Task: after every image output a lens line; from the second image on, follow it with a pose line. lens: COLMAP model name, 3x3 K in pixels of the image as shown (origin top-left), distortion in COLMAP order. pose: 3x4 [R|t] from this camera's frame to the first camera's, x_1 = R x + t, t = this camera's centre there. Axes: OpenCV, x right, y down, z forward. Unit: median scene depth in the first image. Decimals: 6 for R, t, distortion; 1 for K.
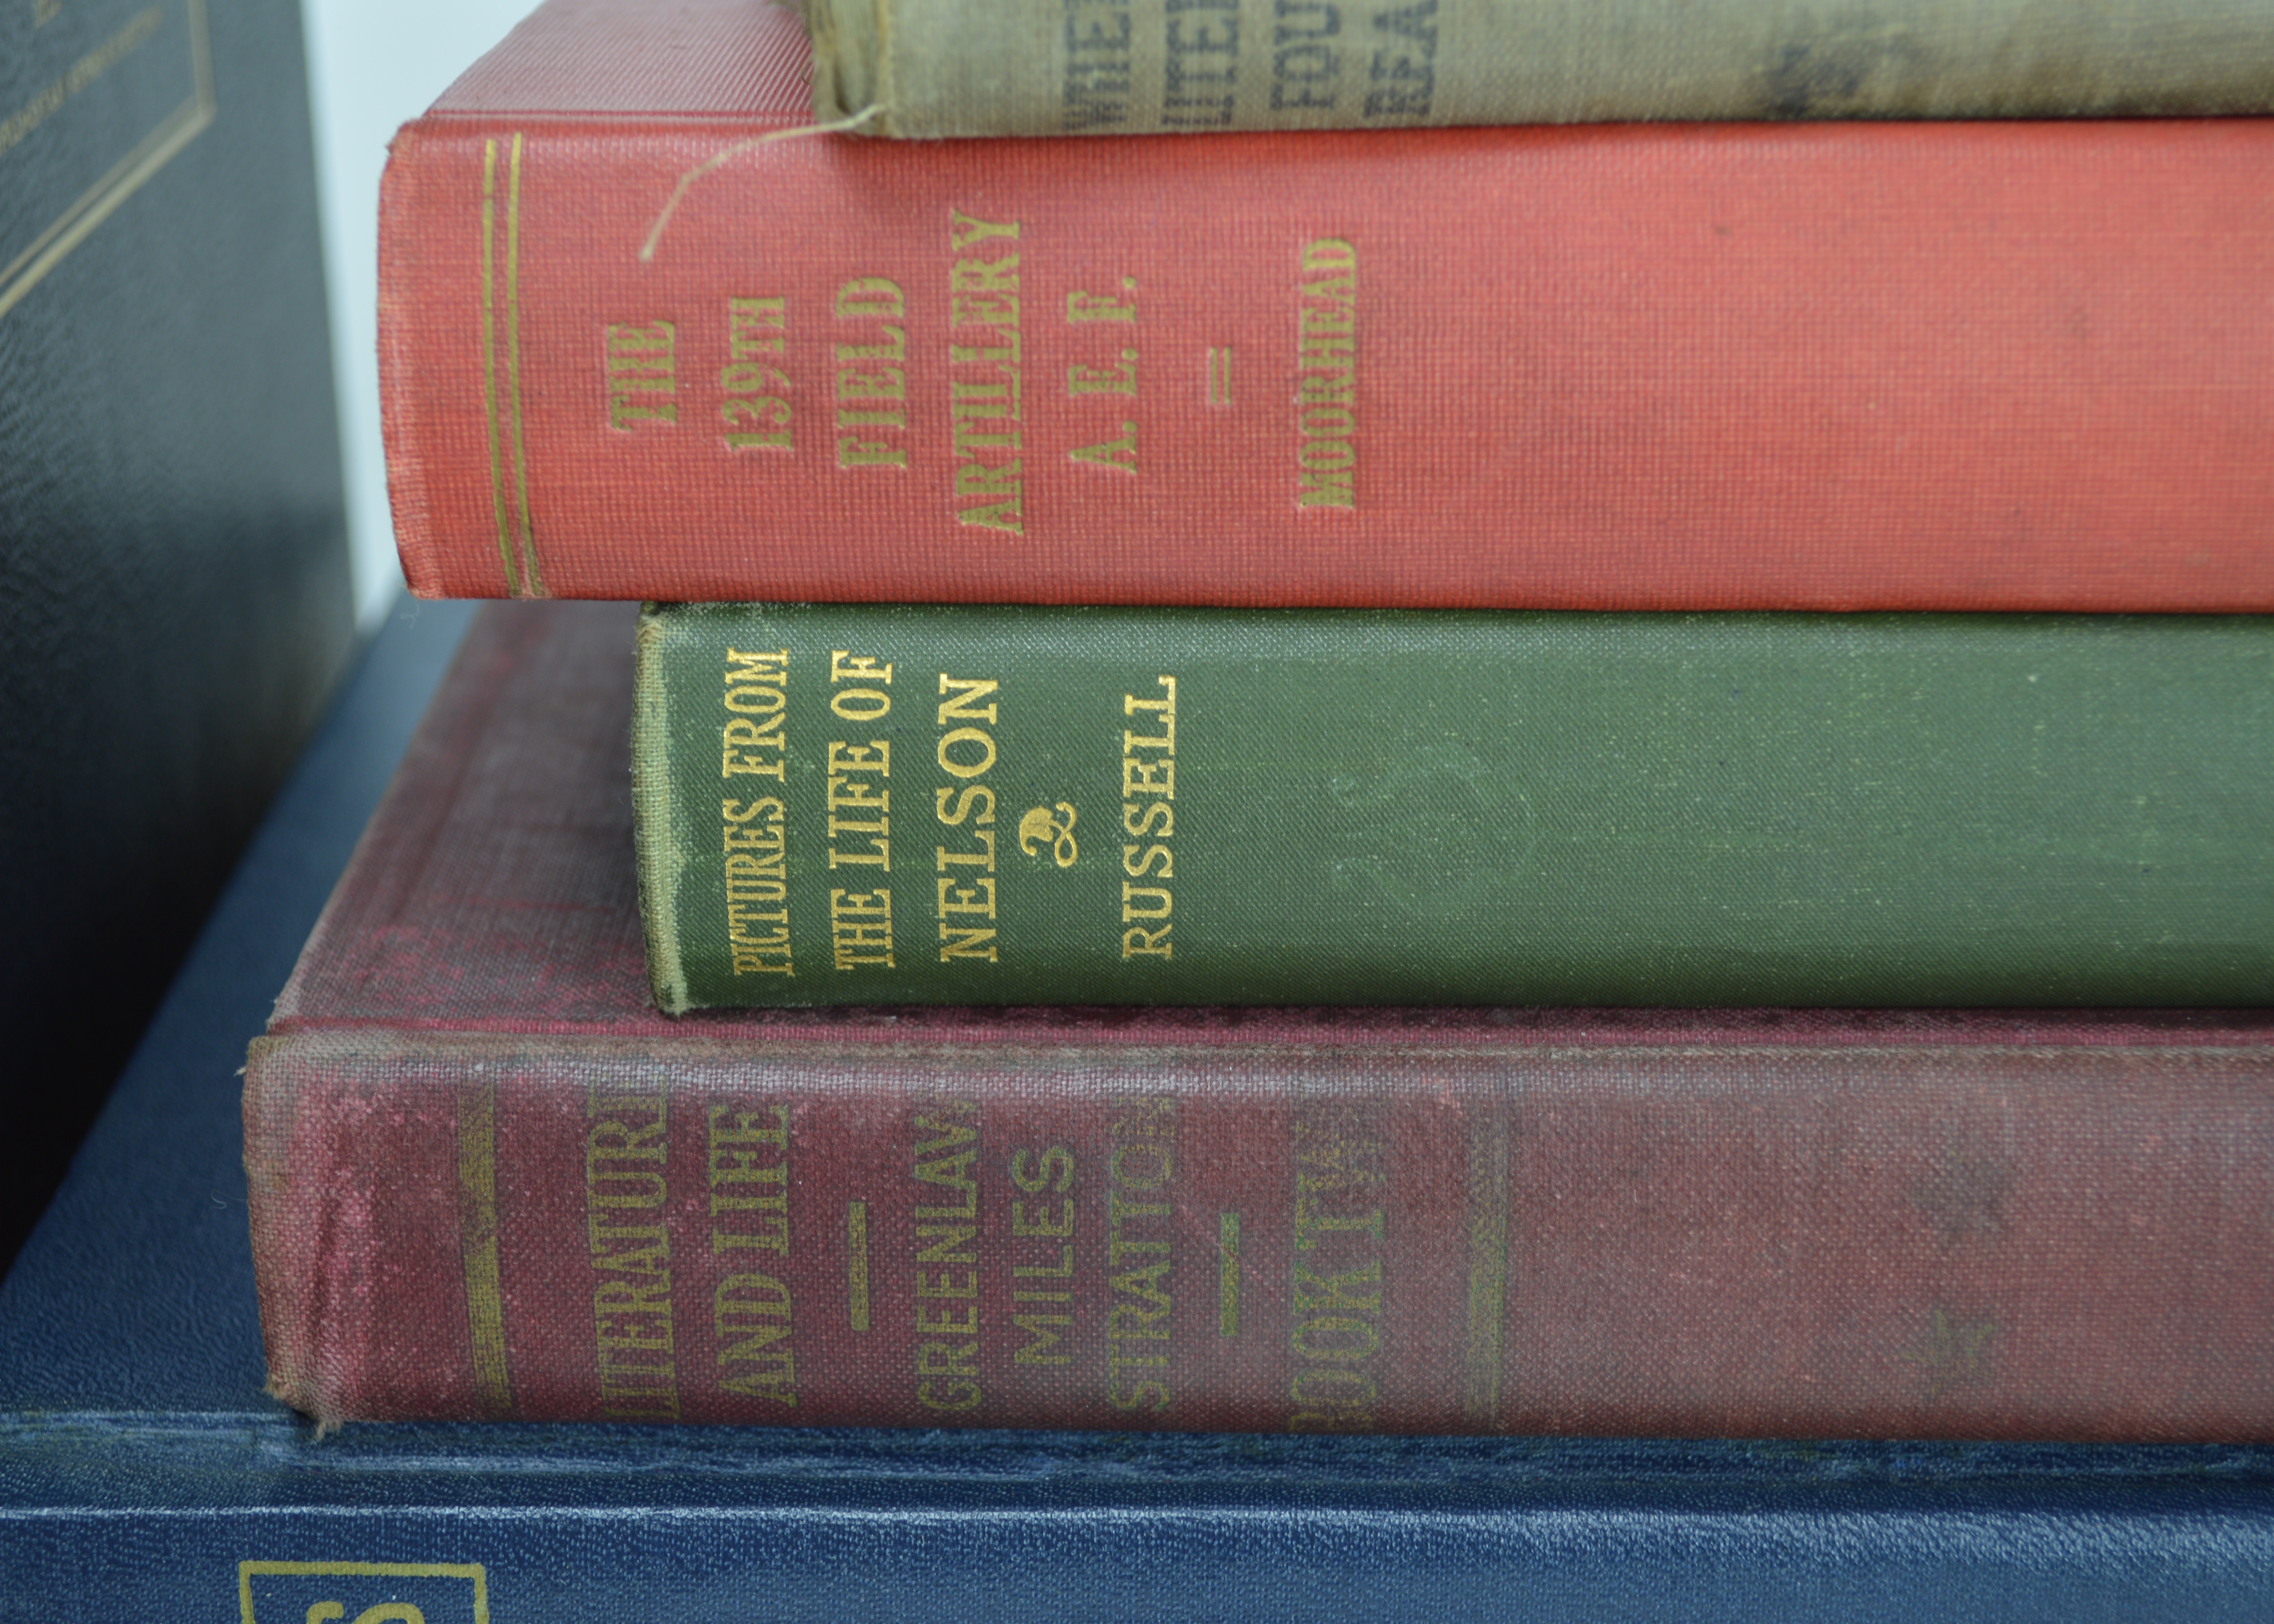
lens RADIAL K [[3610.2, 0, 1135.2], [0, 3610.2, 813.2], [0, 0, 1]] dist [-0.012035, 0.000000]
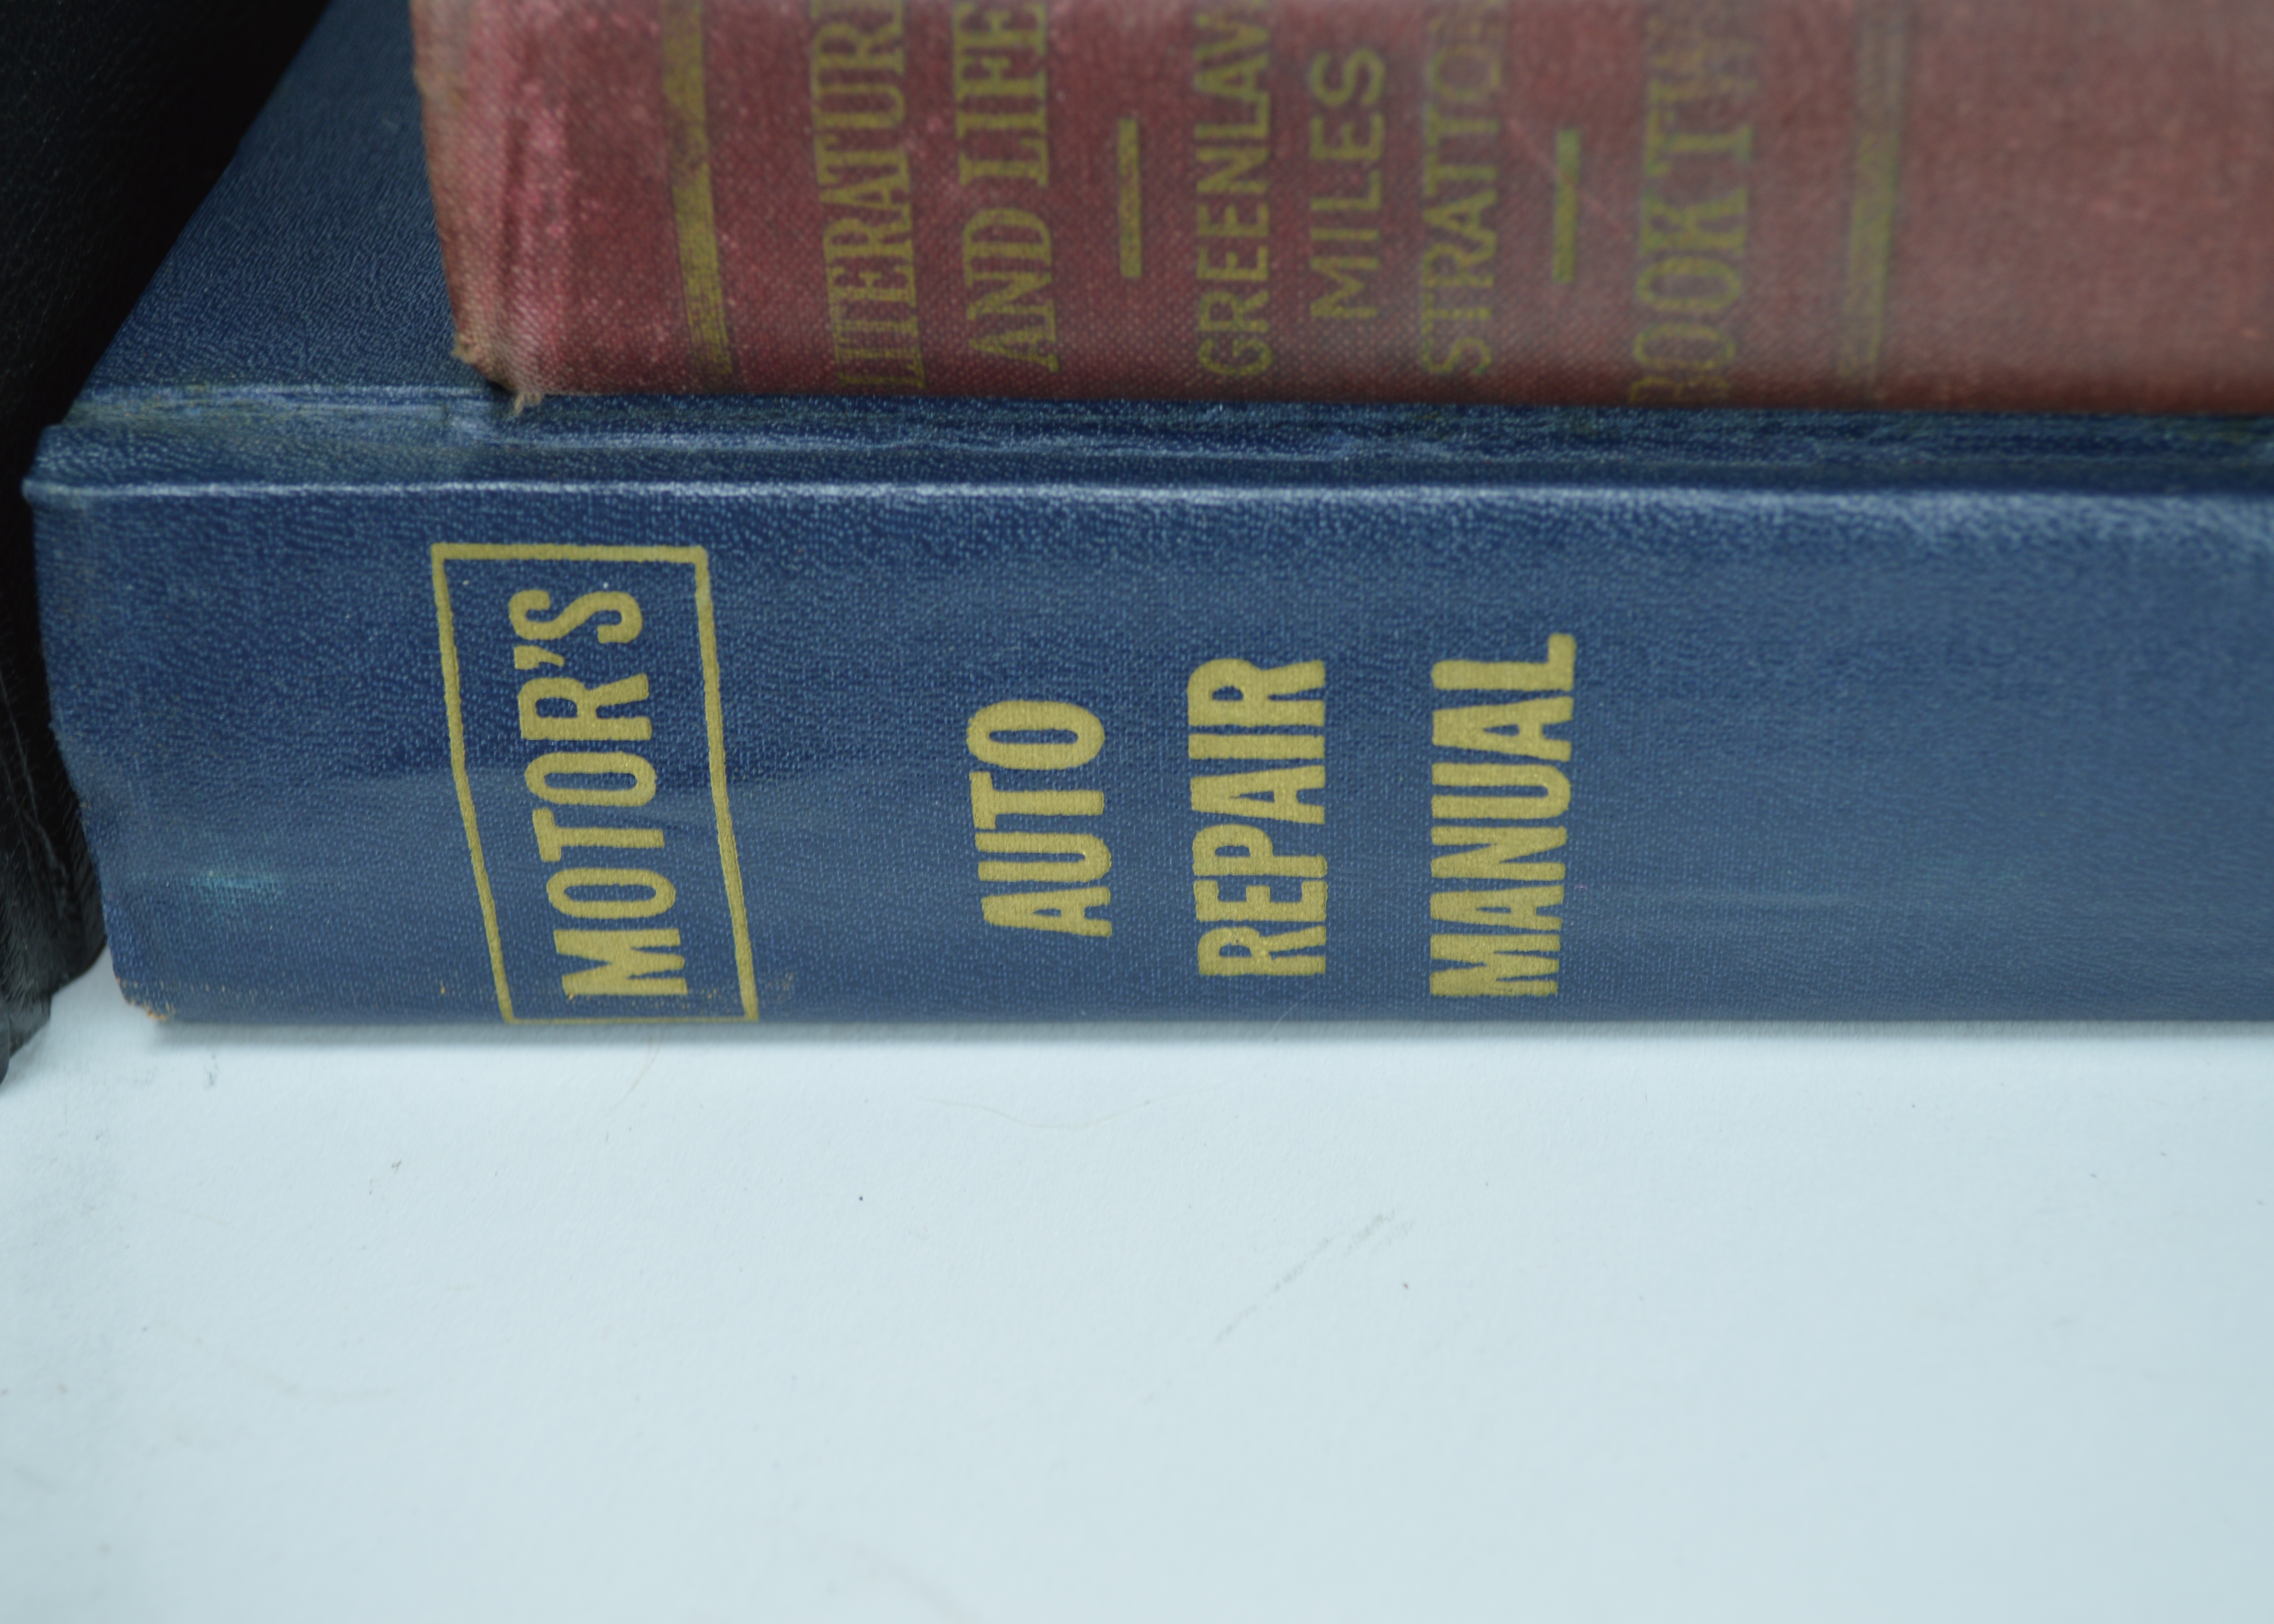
lens RADIAL K [[3610.2, 0, 1138.4], [0, 3610.2, 811.2], [0, 0, 1]] dist [-0.012035, 0.000000]
pose [[0.997764, 0.009731, -0.066128, -0.016473], [0.003675, 0.979864, 0.199634, 0.096190], [0.066739, -0.199430, 0.977637, 0.134440]]
